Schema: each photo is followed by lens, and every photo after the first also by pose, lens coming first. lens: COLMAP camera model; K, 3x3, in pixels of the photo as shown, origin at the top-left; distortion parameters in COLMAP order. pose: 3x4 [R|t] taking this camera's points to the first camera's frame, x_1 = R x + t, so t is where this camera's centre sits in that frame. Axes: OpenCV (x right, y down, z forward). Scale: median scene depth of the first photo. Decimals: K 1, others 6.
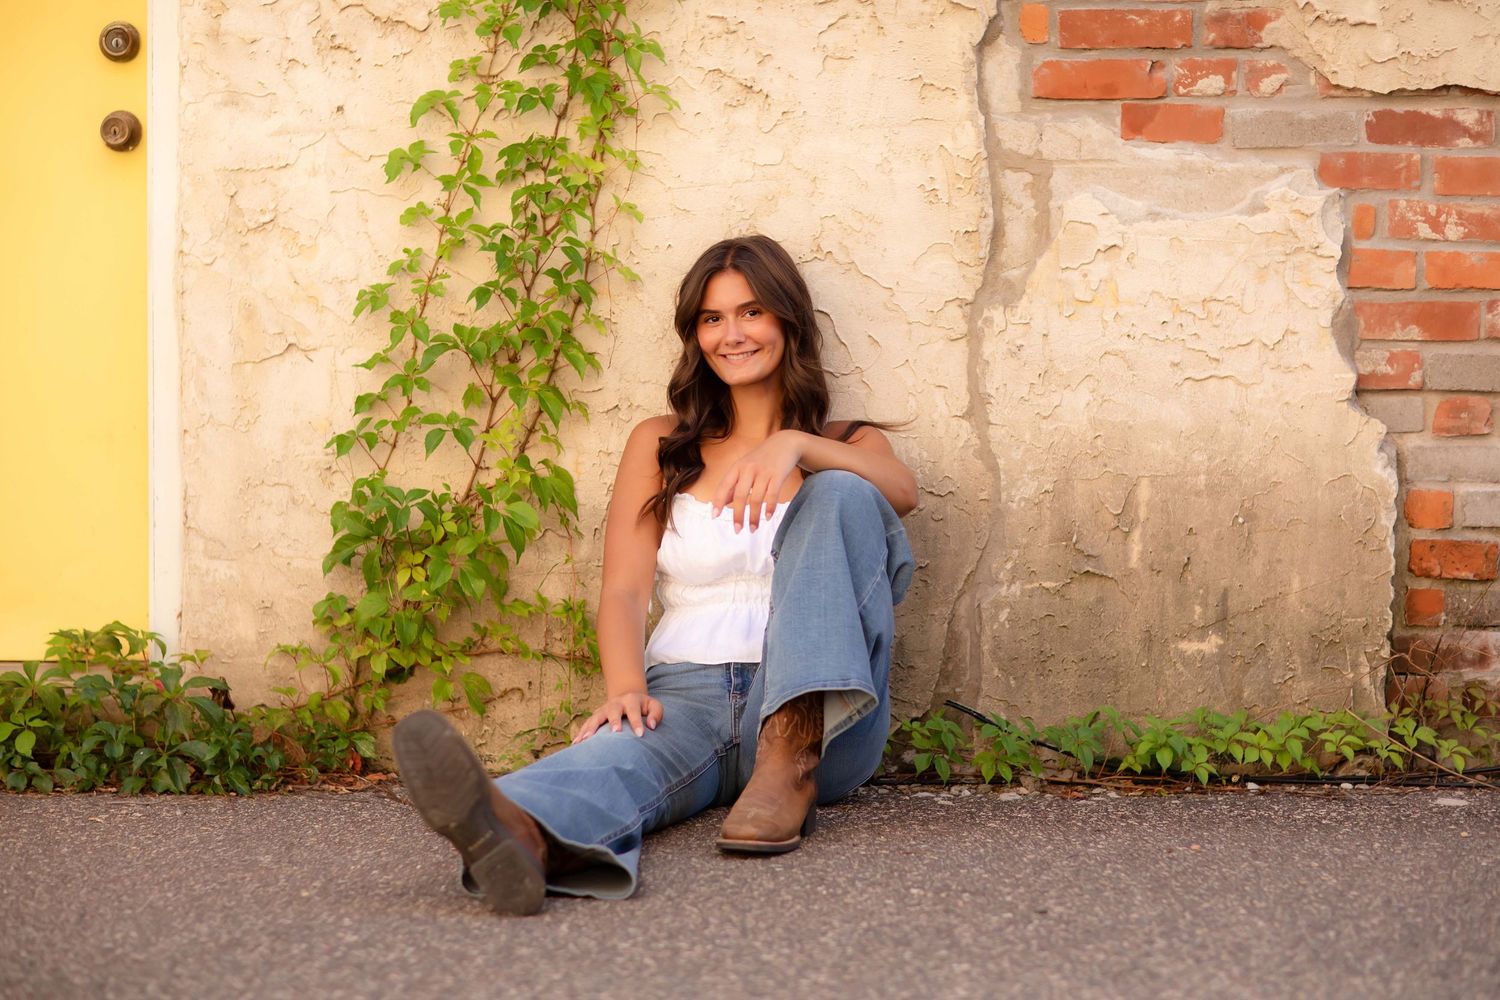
lens RADIAL K [[3518.9, 0, 751.0], [0, 3518.9, 498.5], [0, 0, 1]] dist [-0.071413, 0.000000]
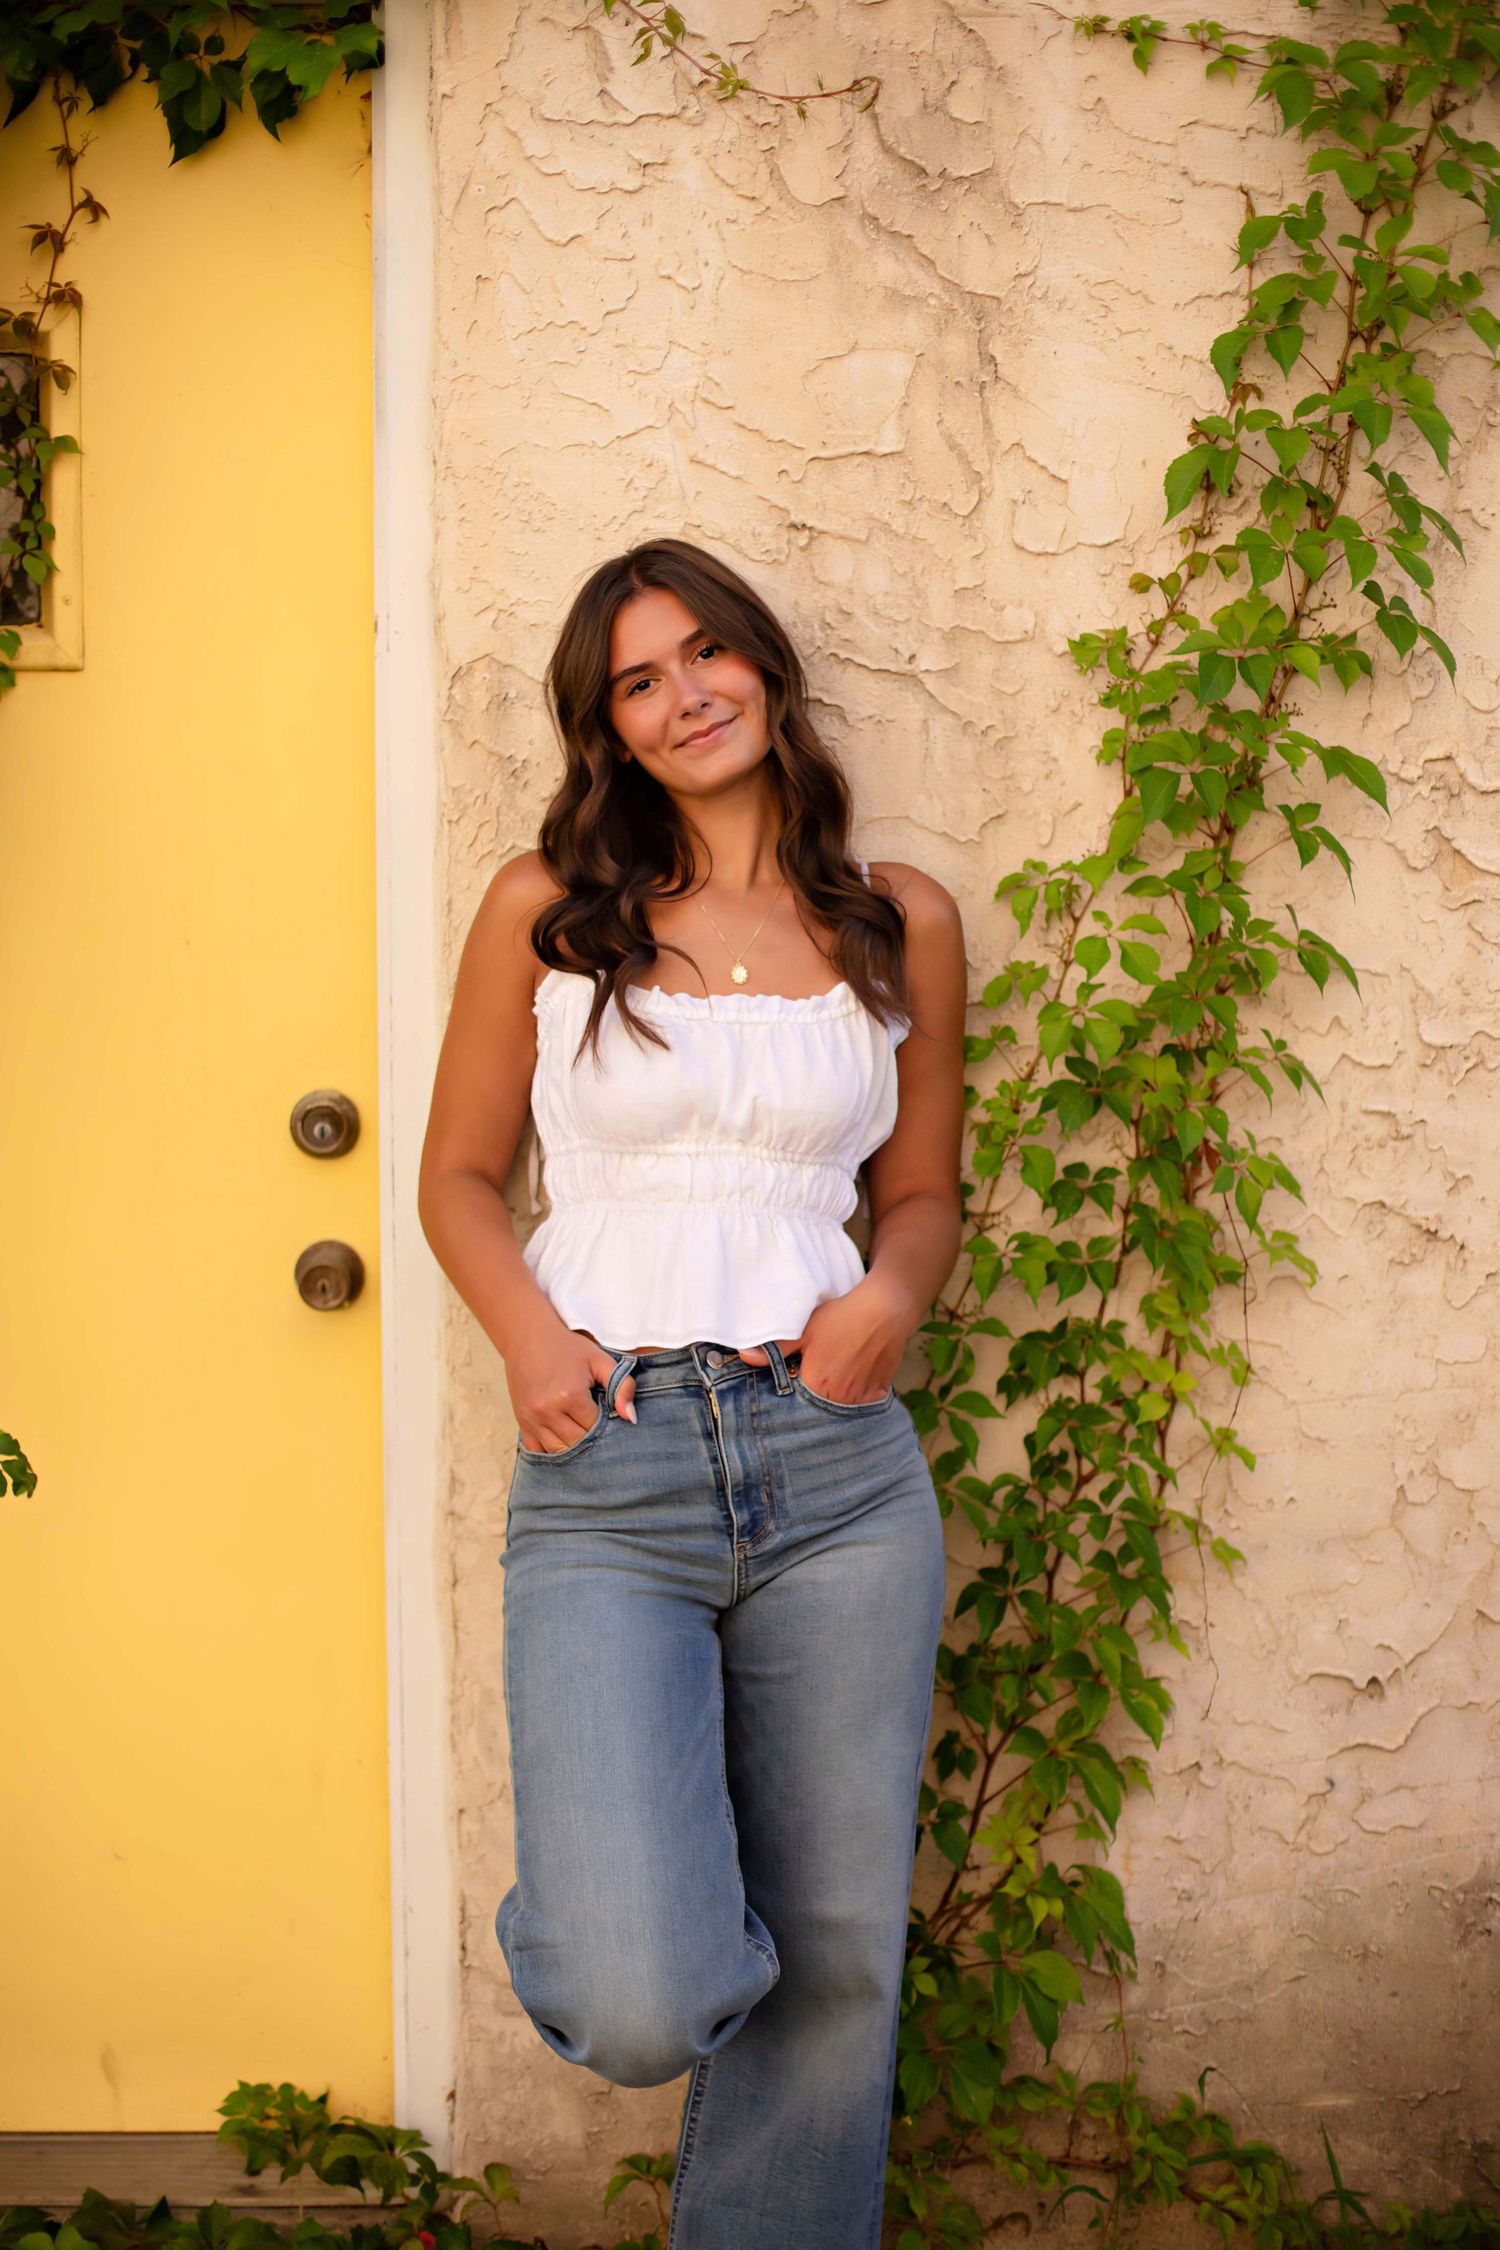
lens RADIAL K [[3410.9, 0, 745.4], [0, 3410.9, 1134.6], [0, 0, 1]] dist [-0.133553, 0.000000]
pose [[0.999688, -0.007256, 0.023889, -0.127165], [0.005851, 0.998277, 0.058387, -0.166140], [-0.024271, -0.058230, 0.998008, 0.442394]]
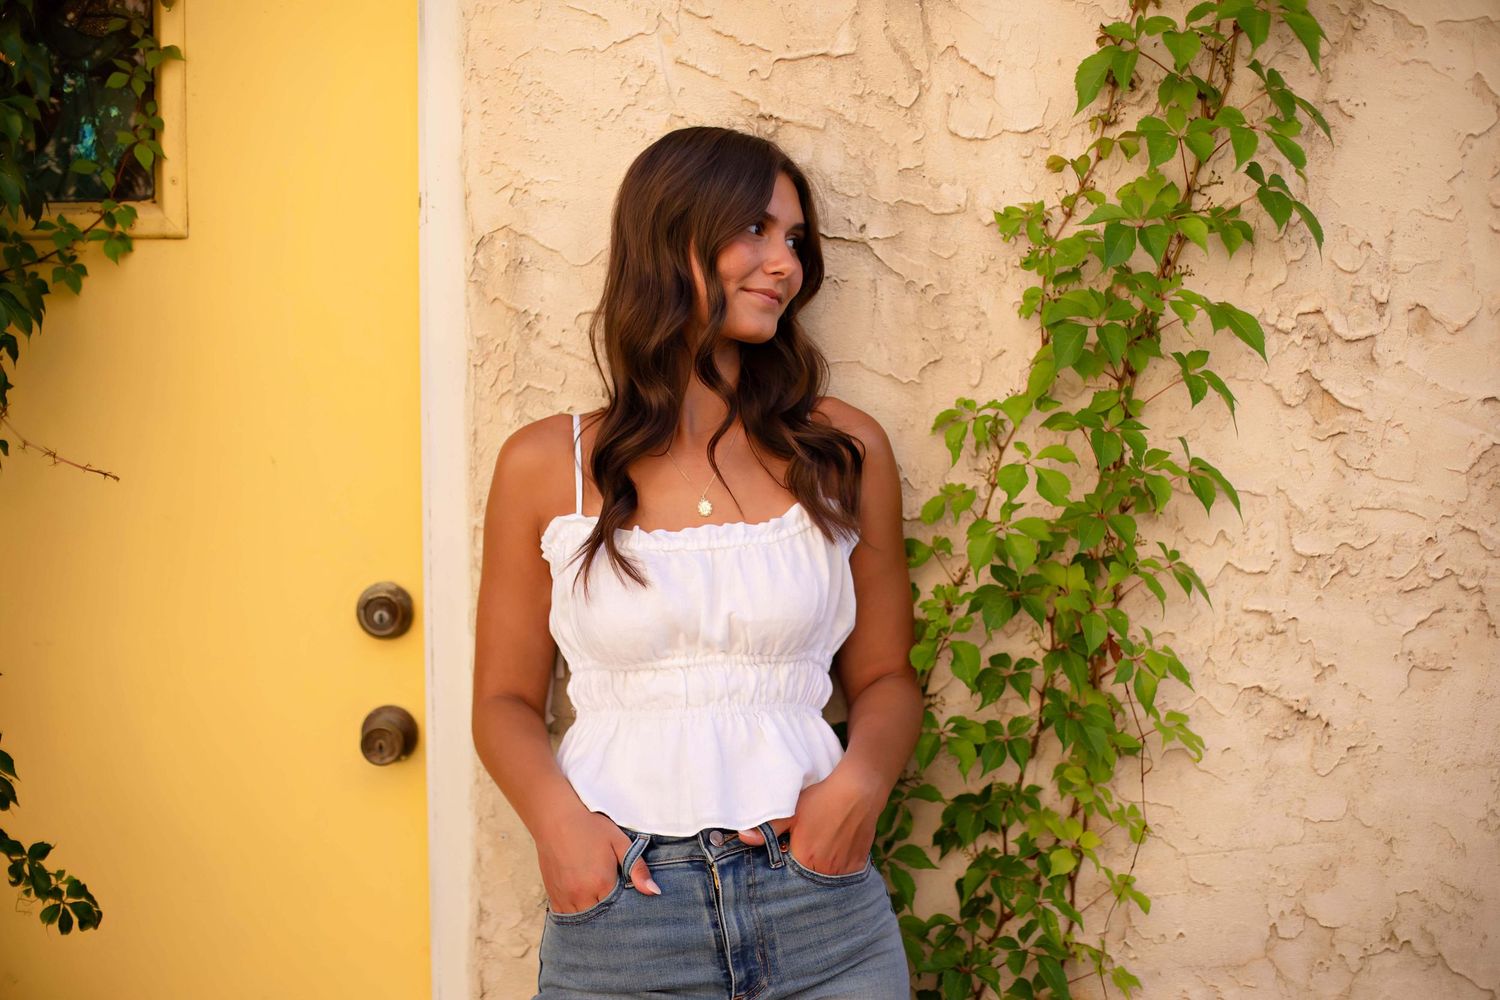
lens RADIAL K [[2273.9, 0, 742.0], [0, 2273.9, 530.8], [0, 0, 1]] dist [-0.133553, 0.000000]
pose [[0.999755, -0.003629, -0.021832, -0.100170], [0.005009, 0.997969, 0.063505, -0.180651], [0.021557, -0.063599, 0.997743, 0.558204]]
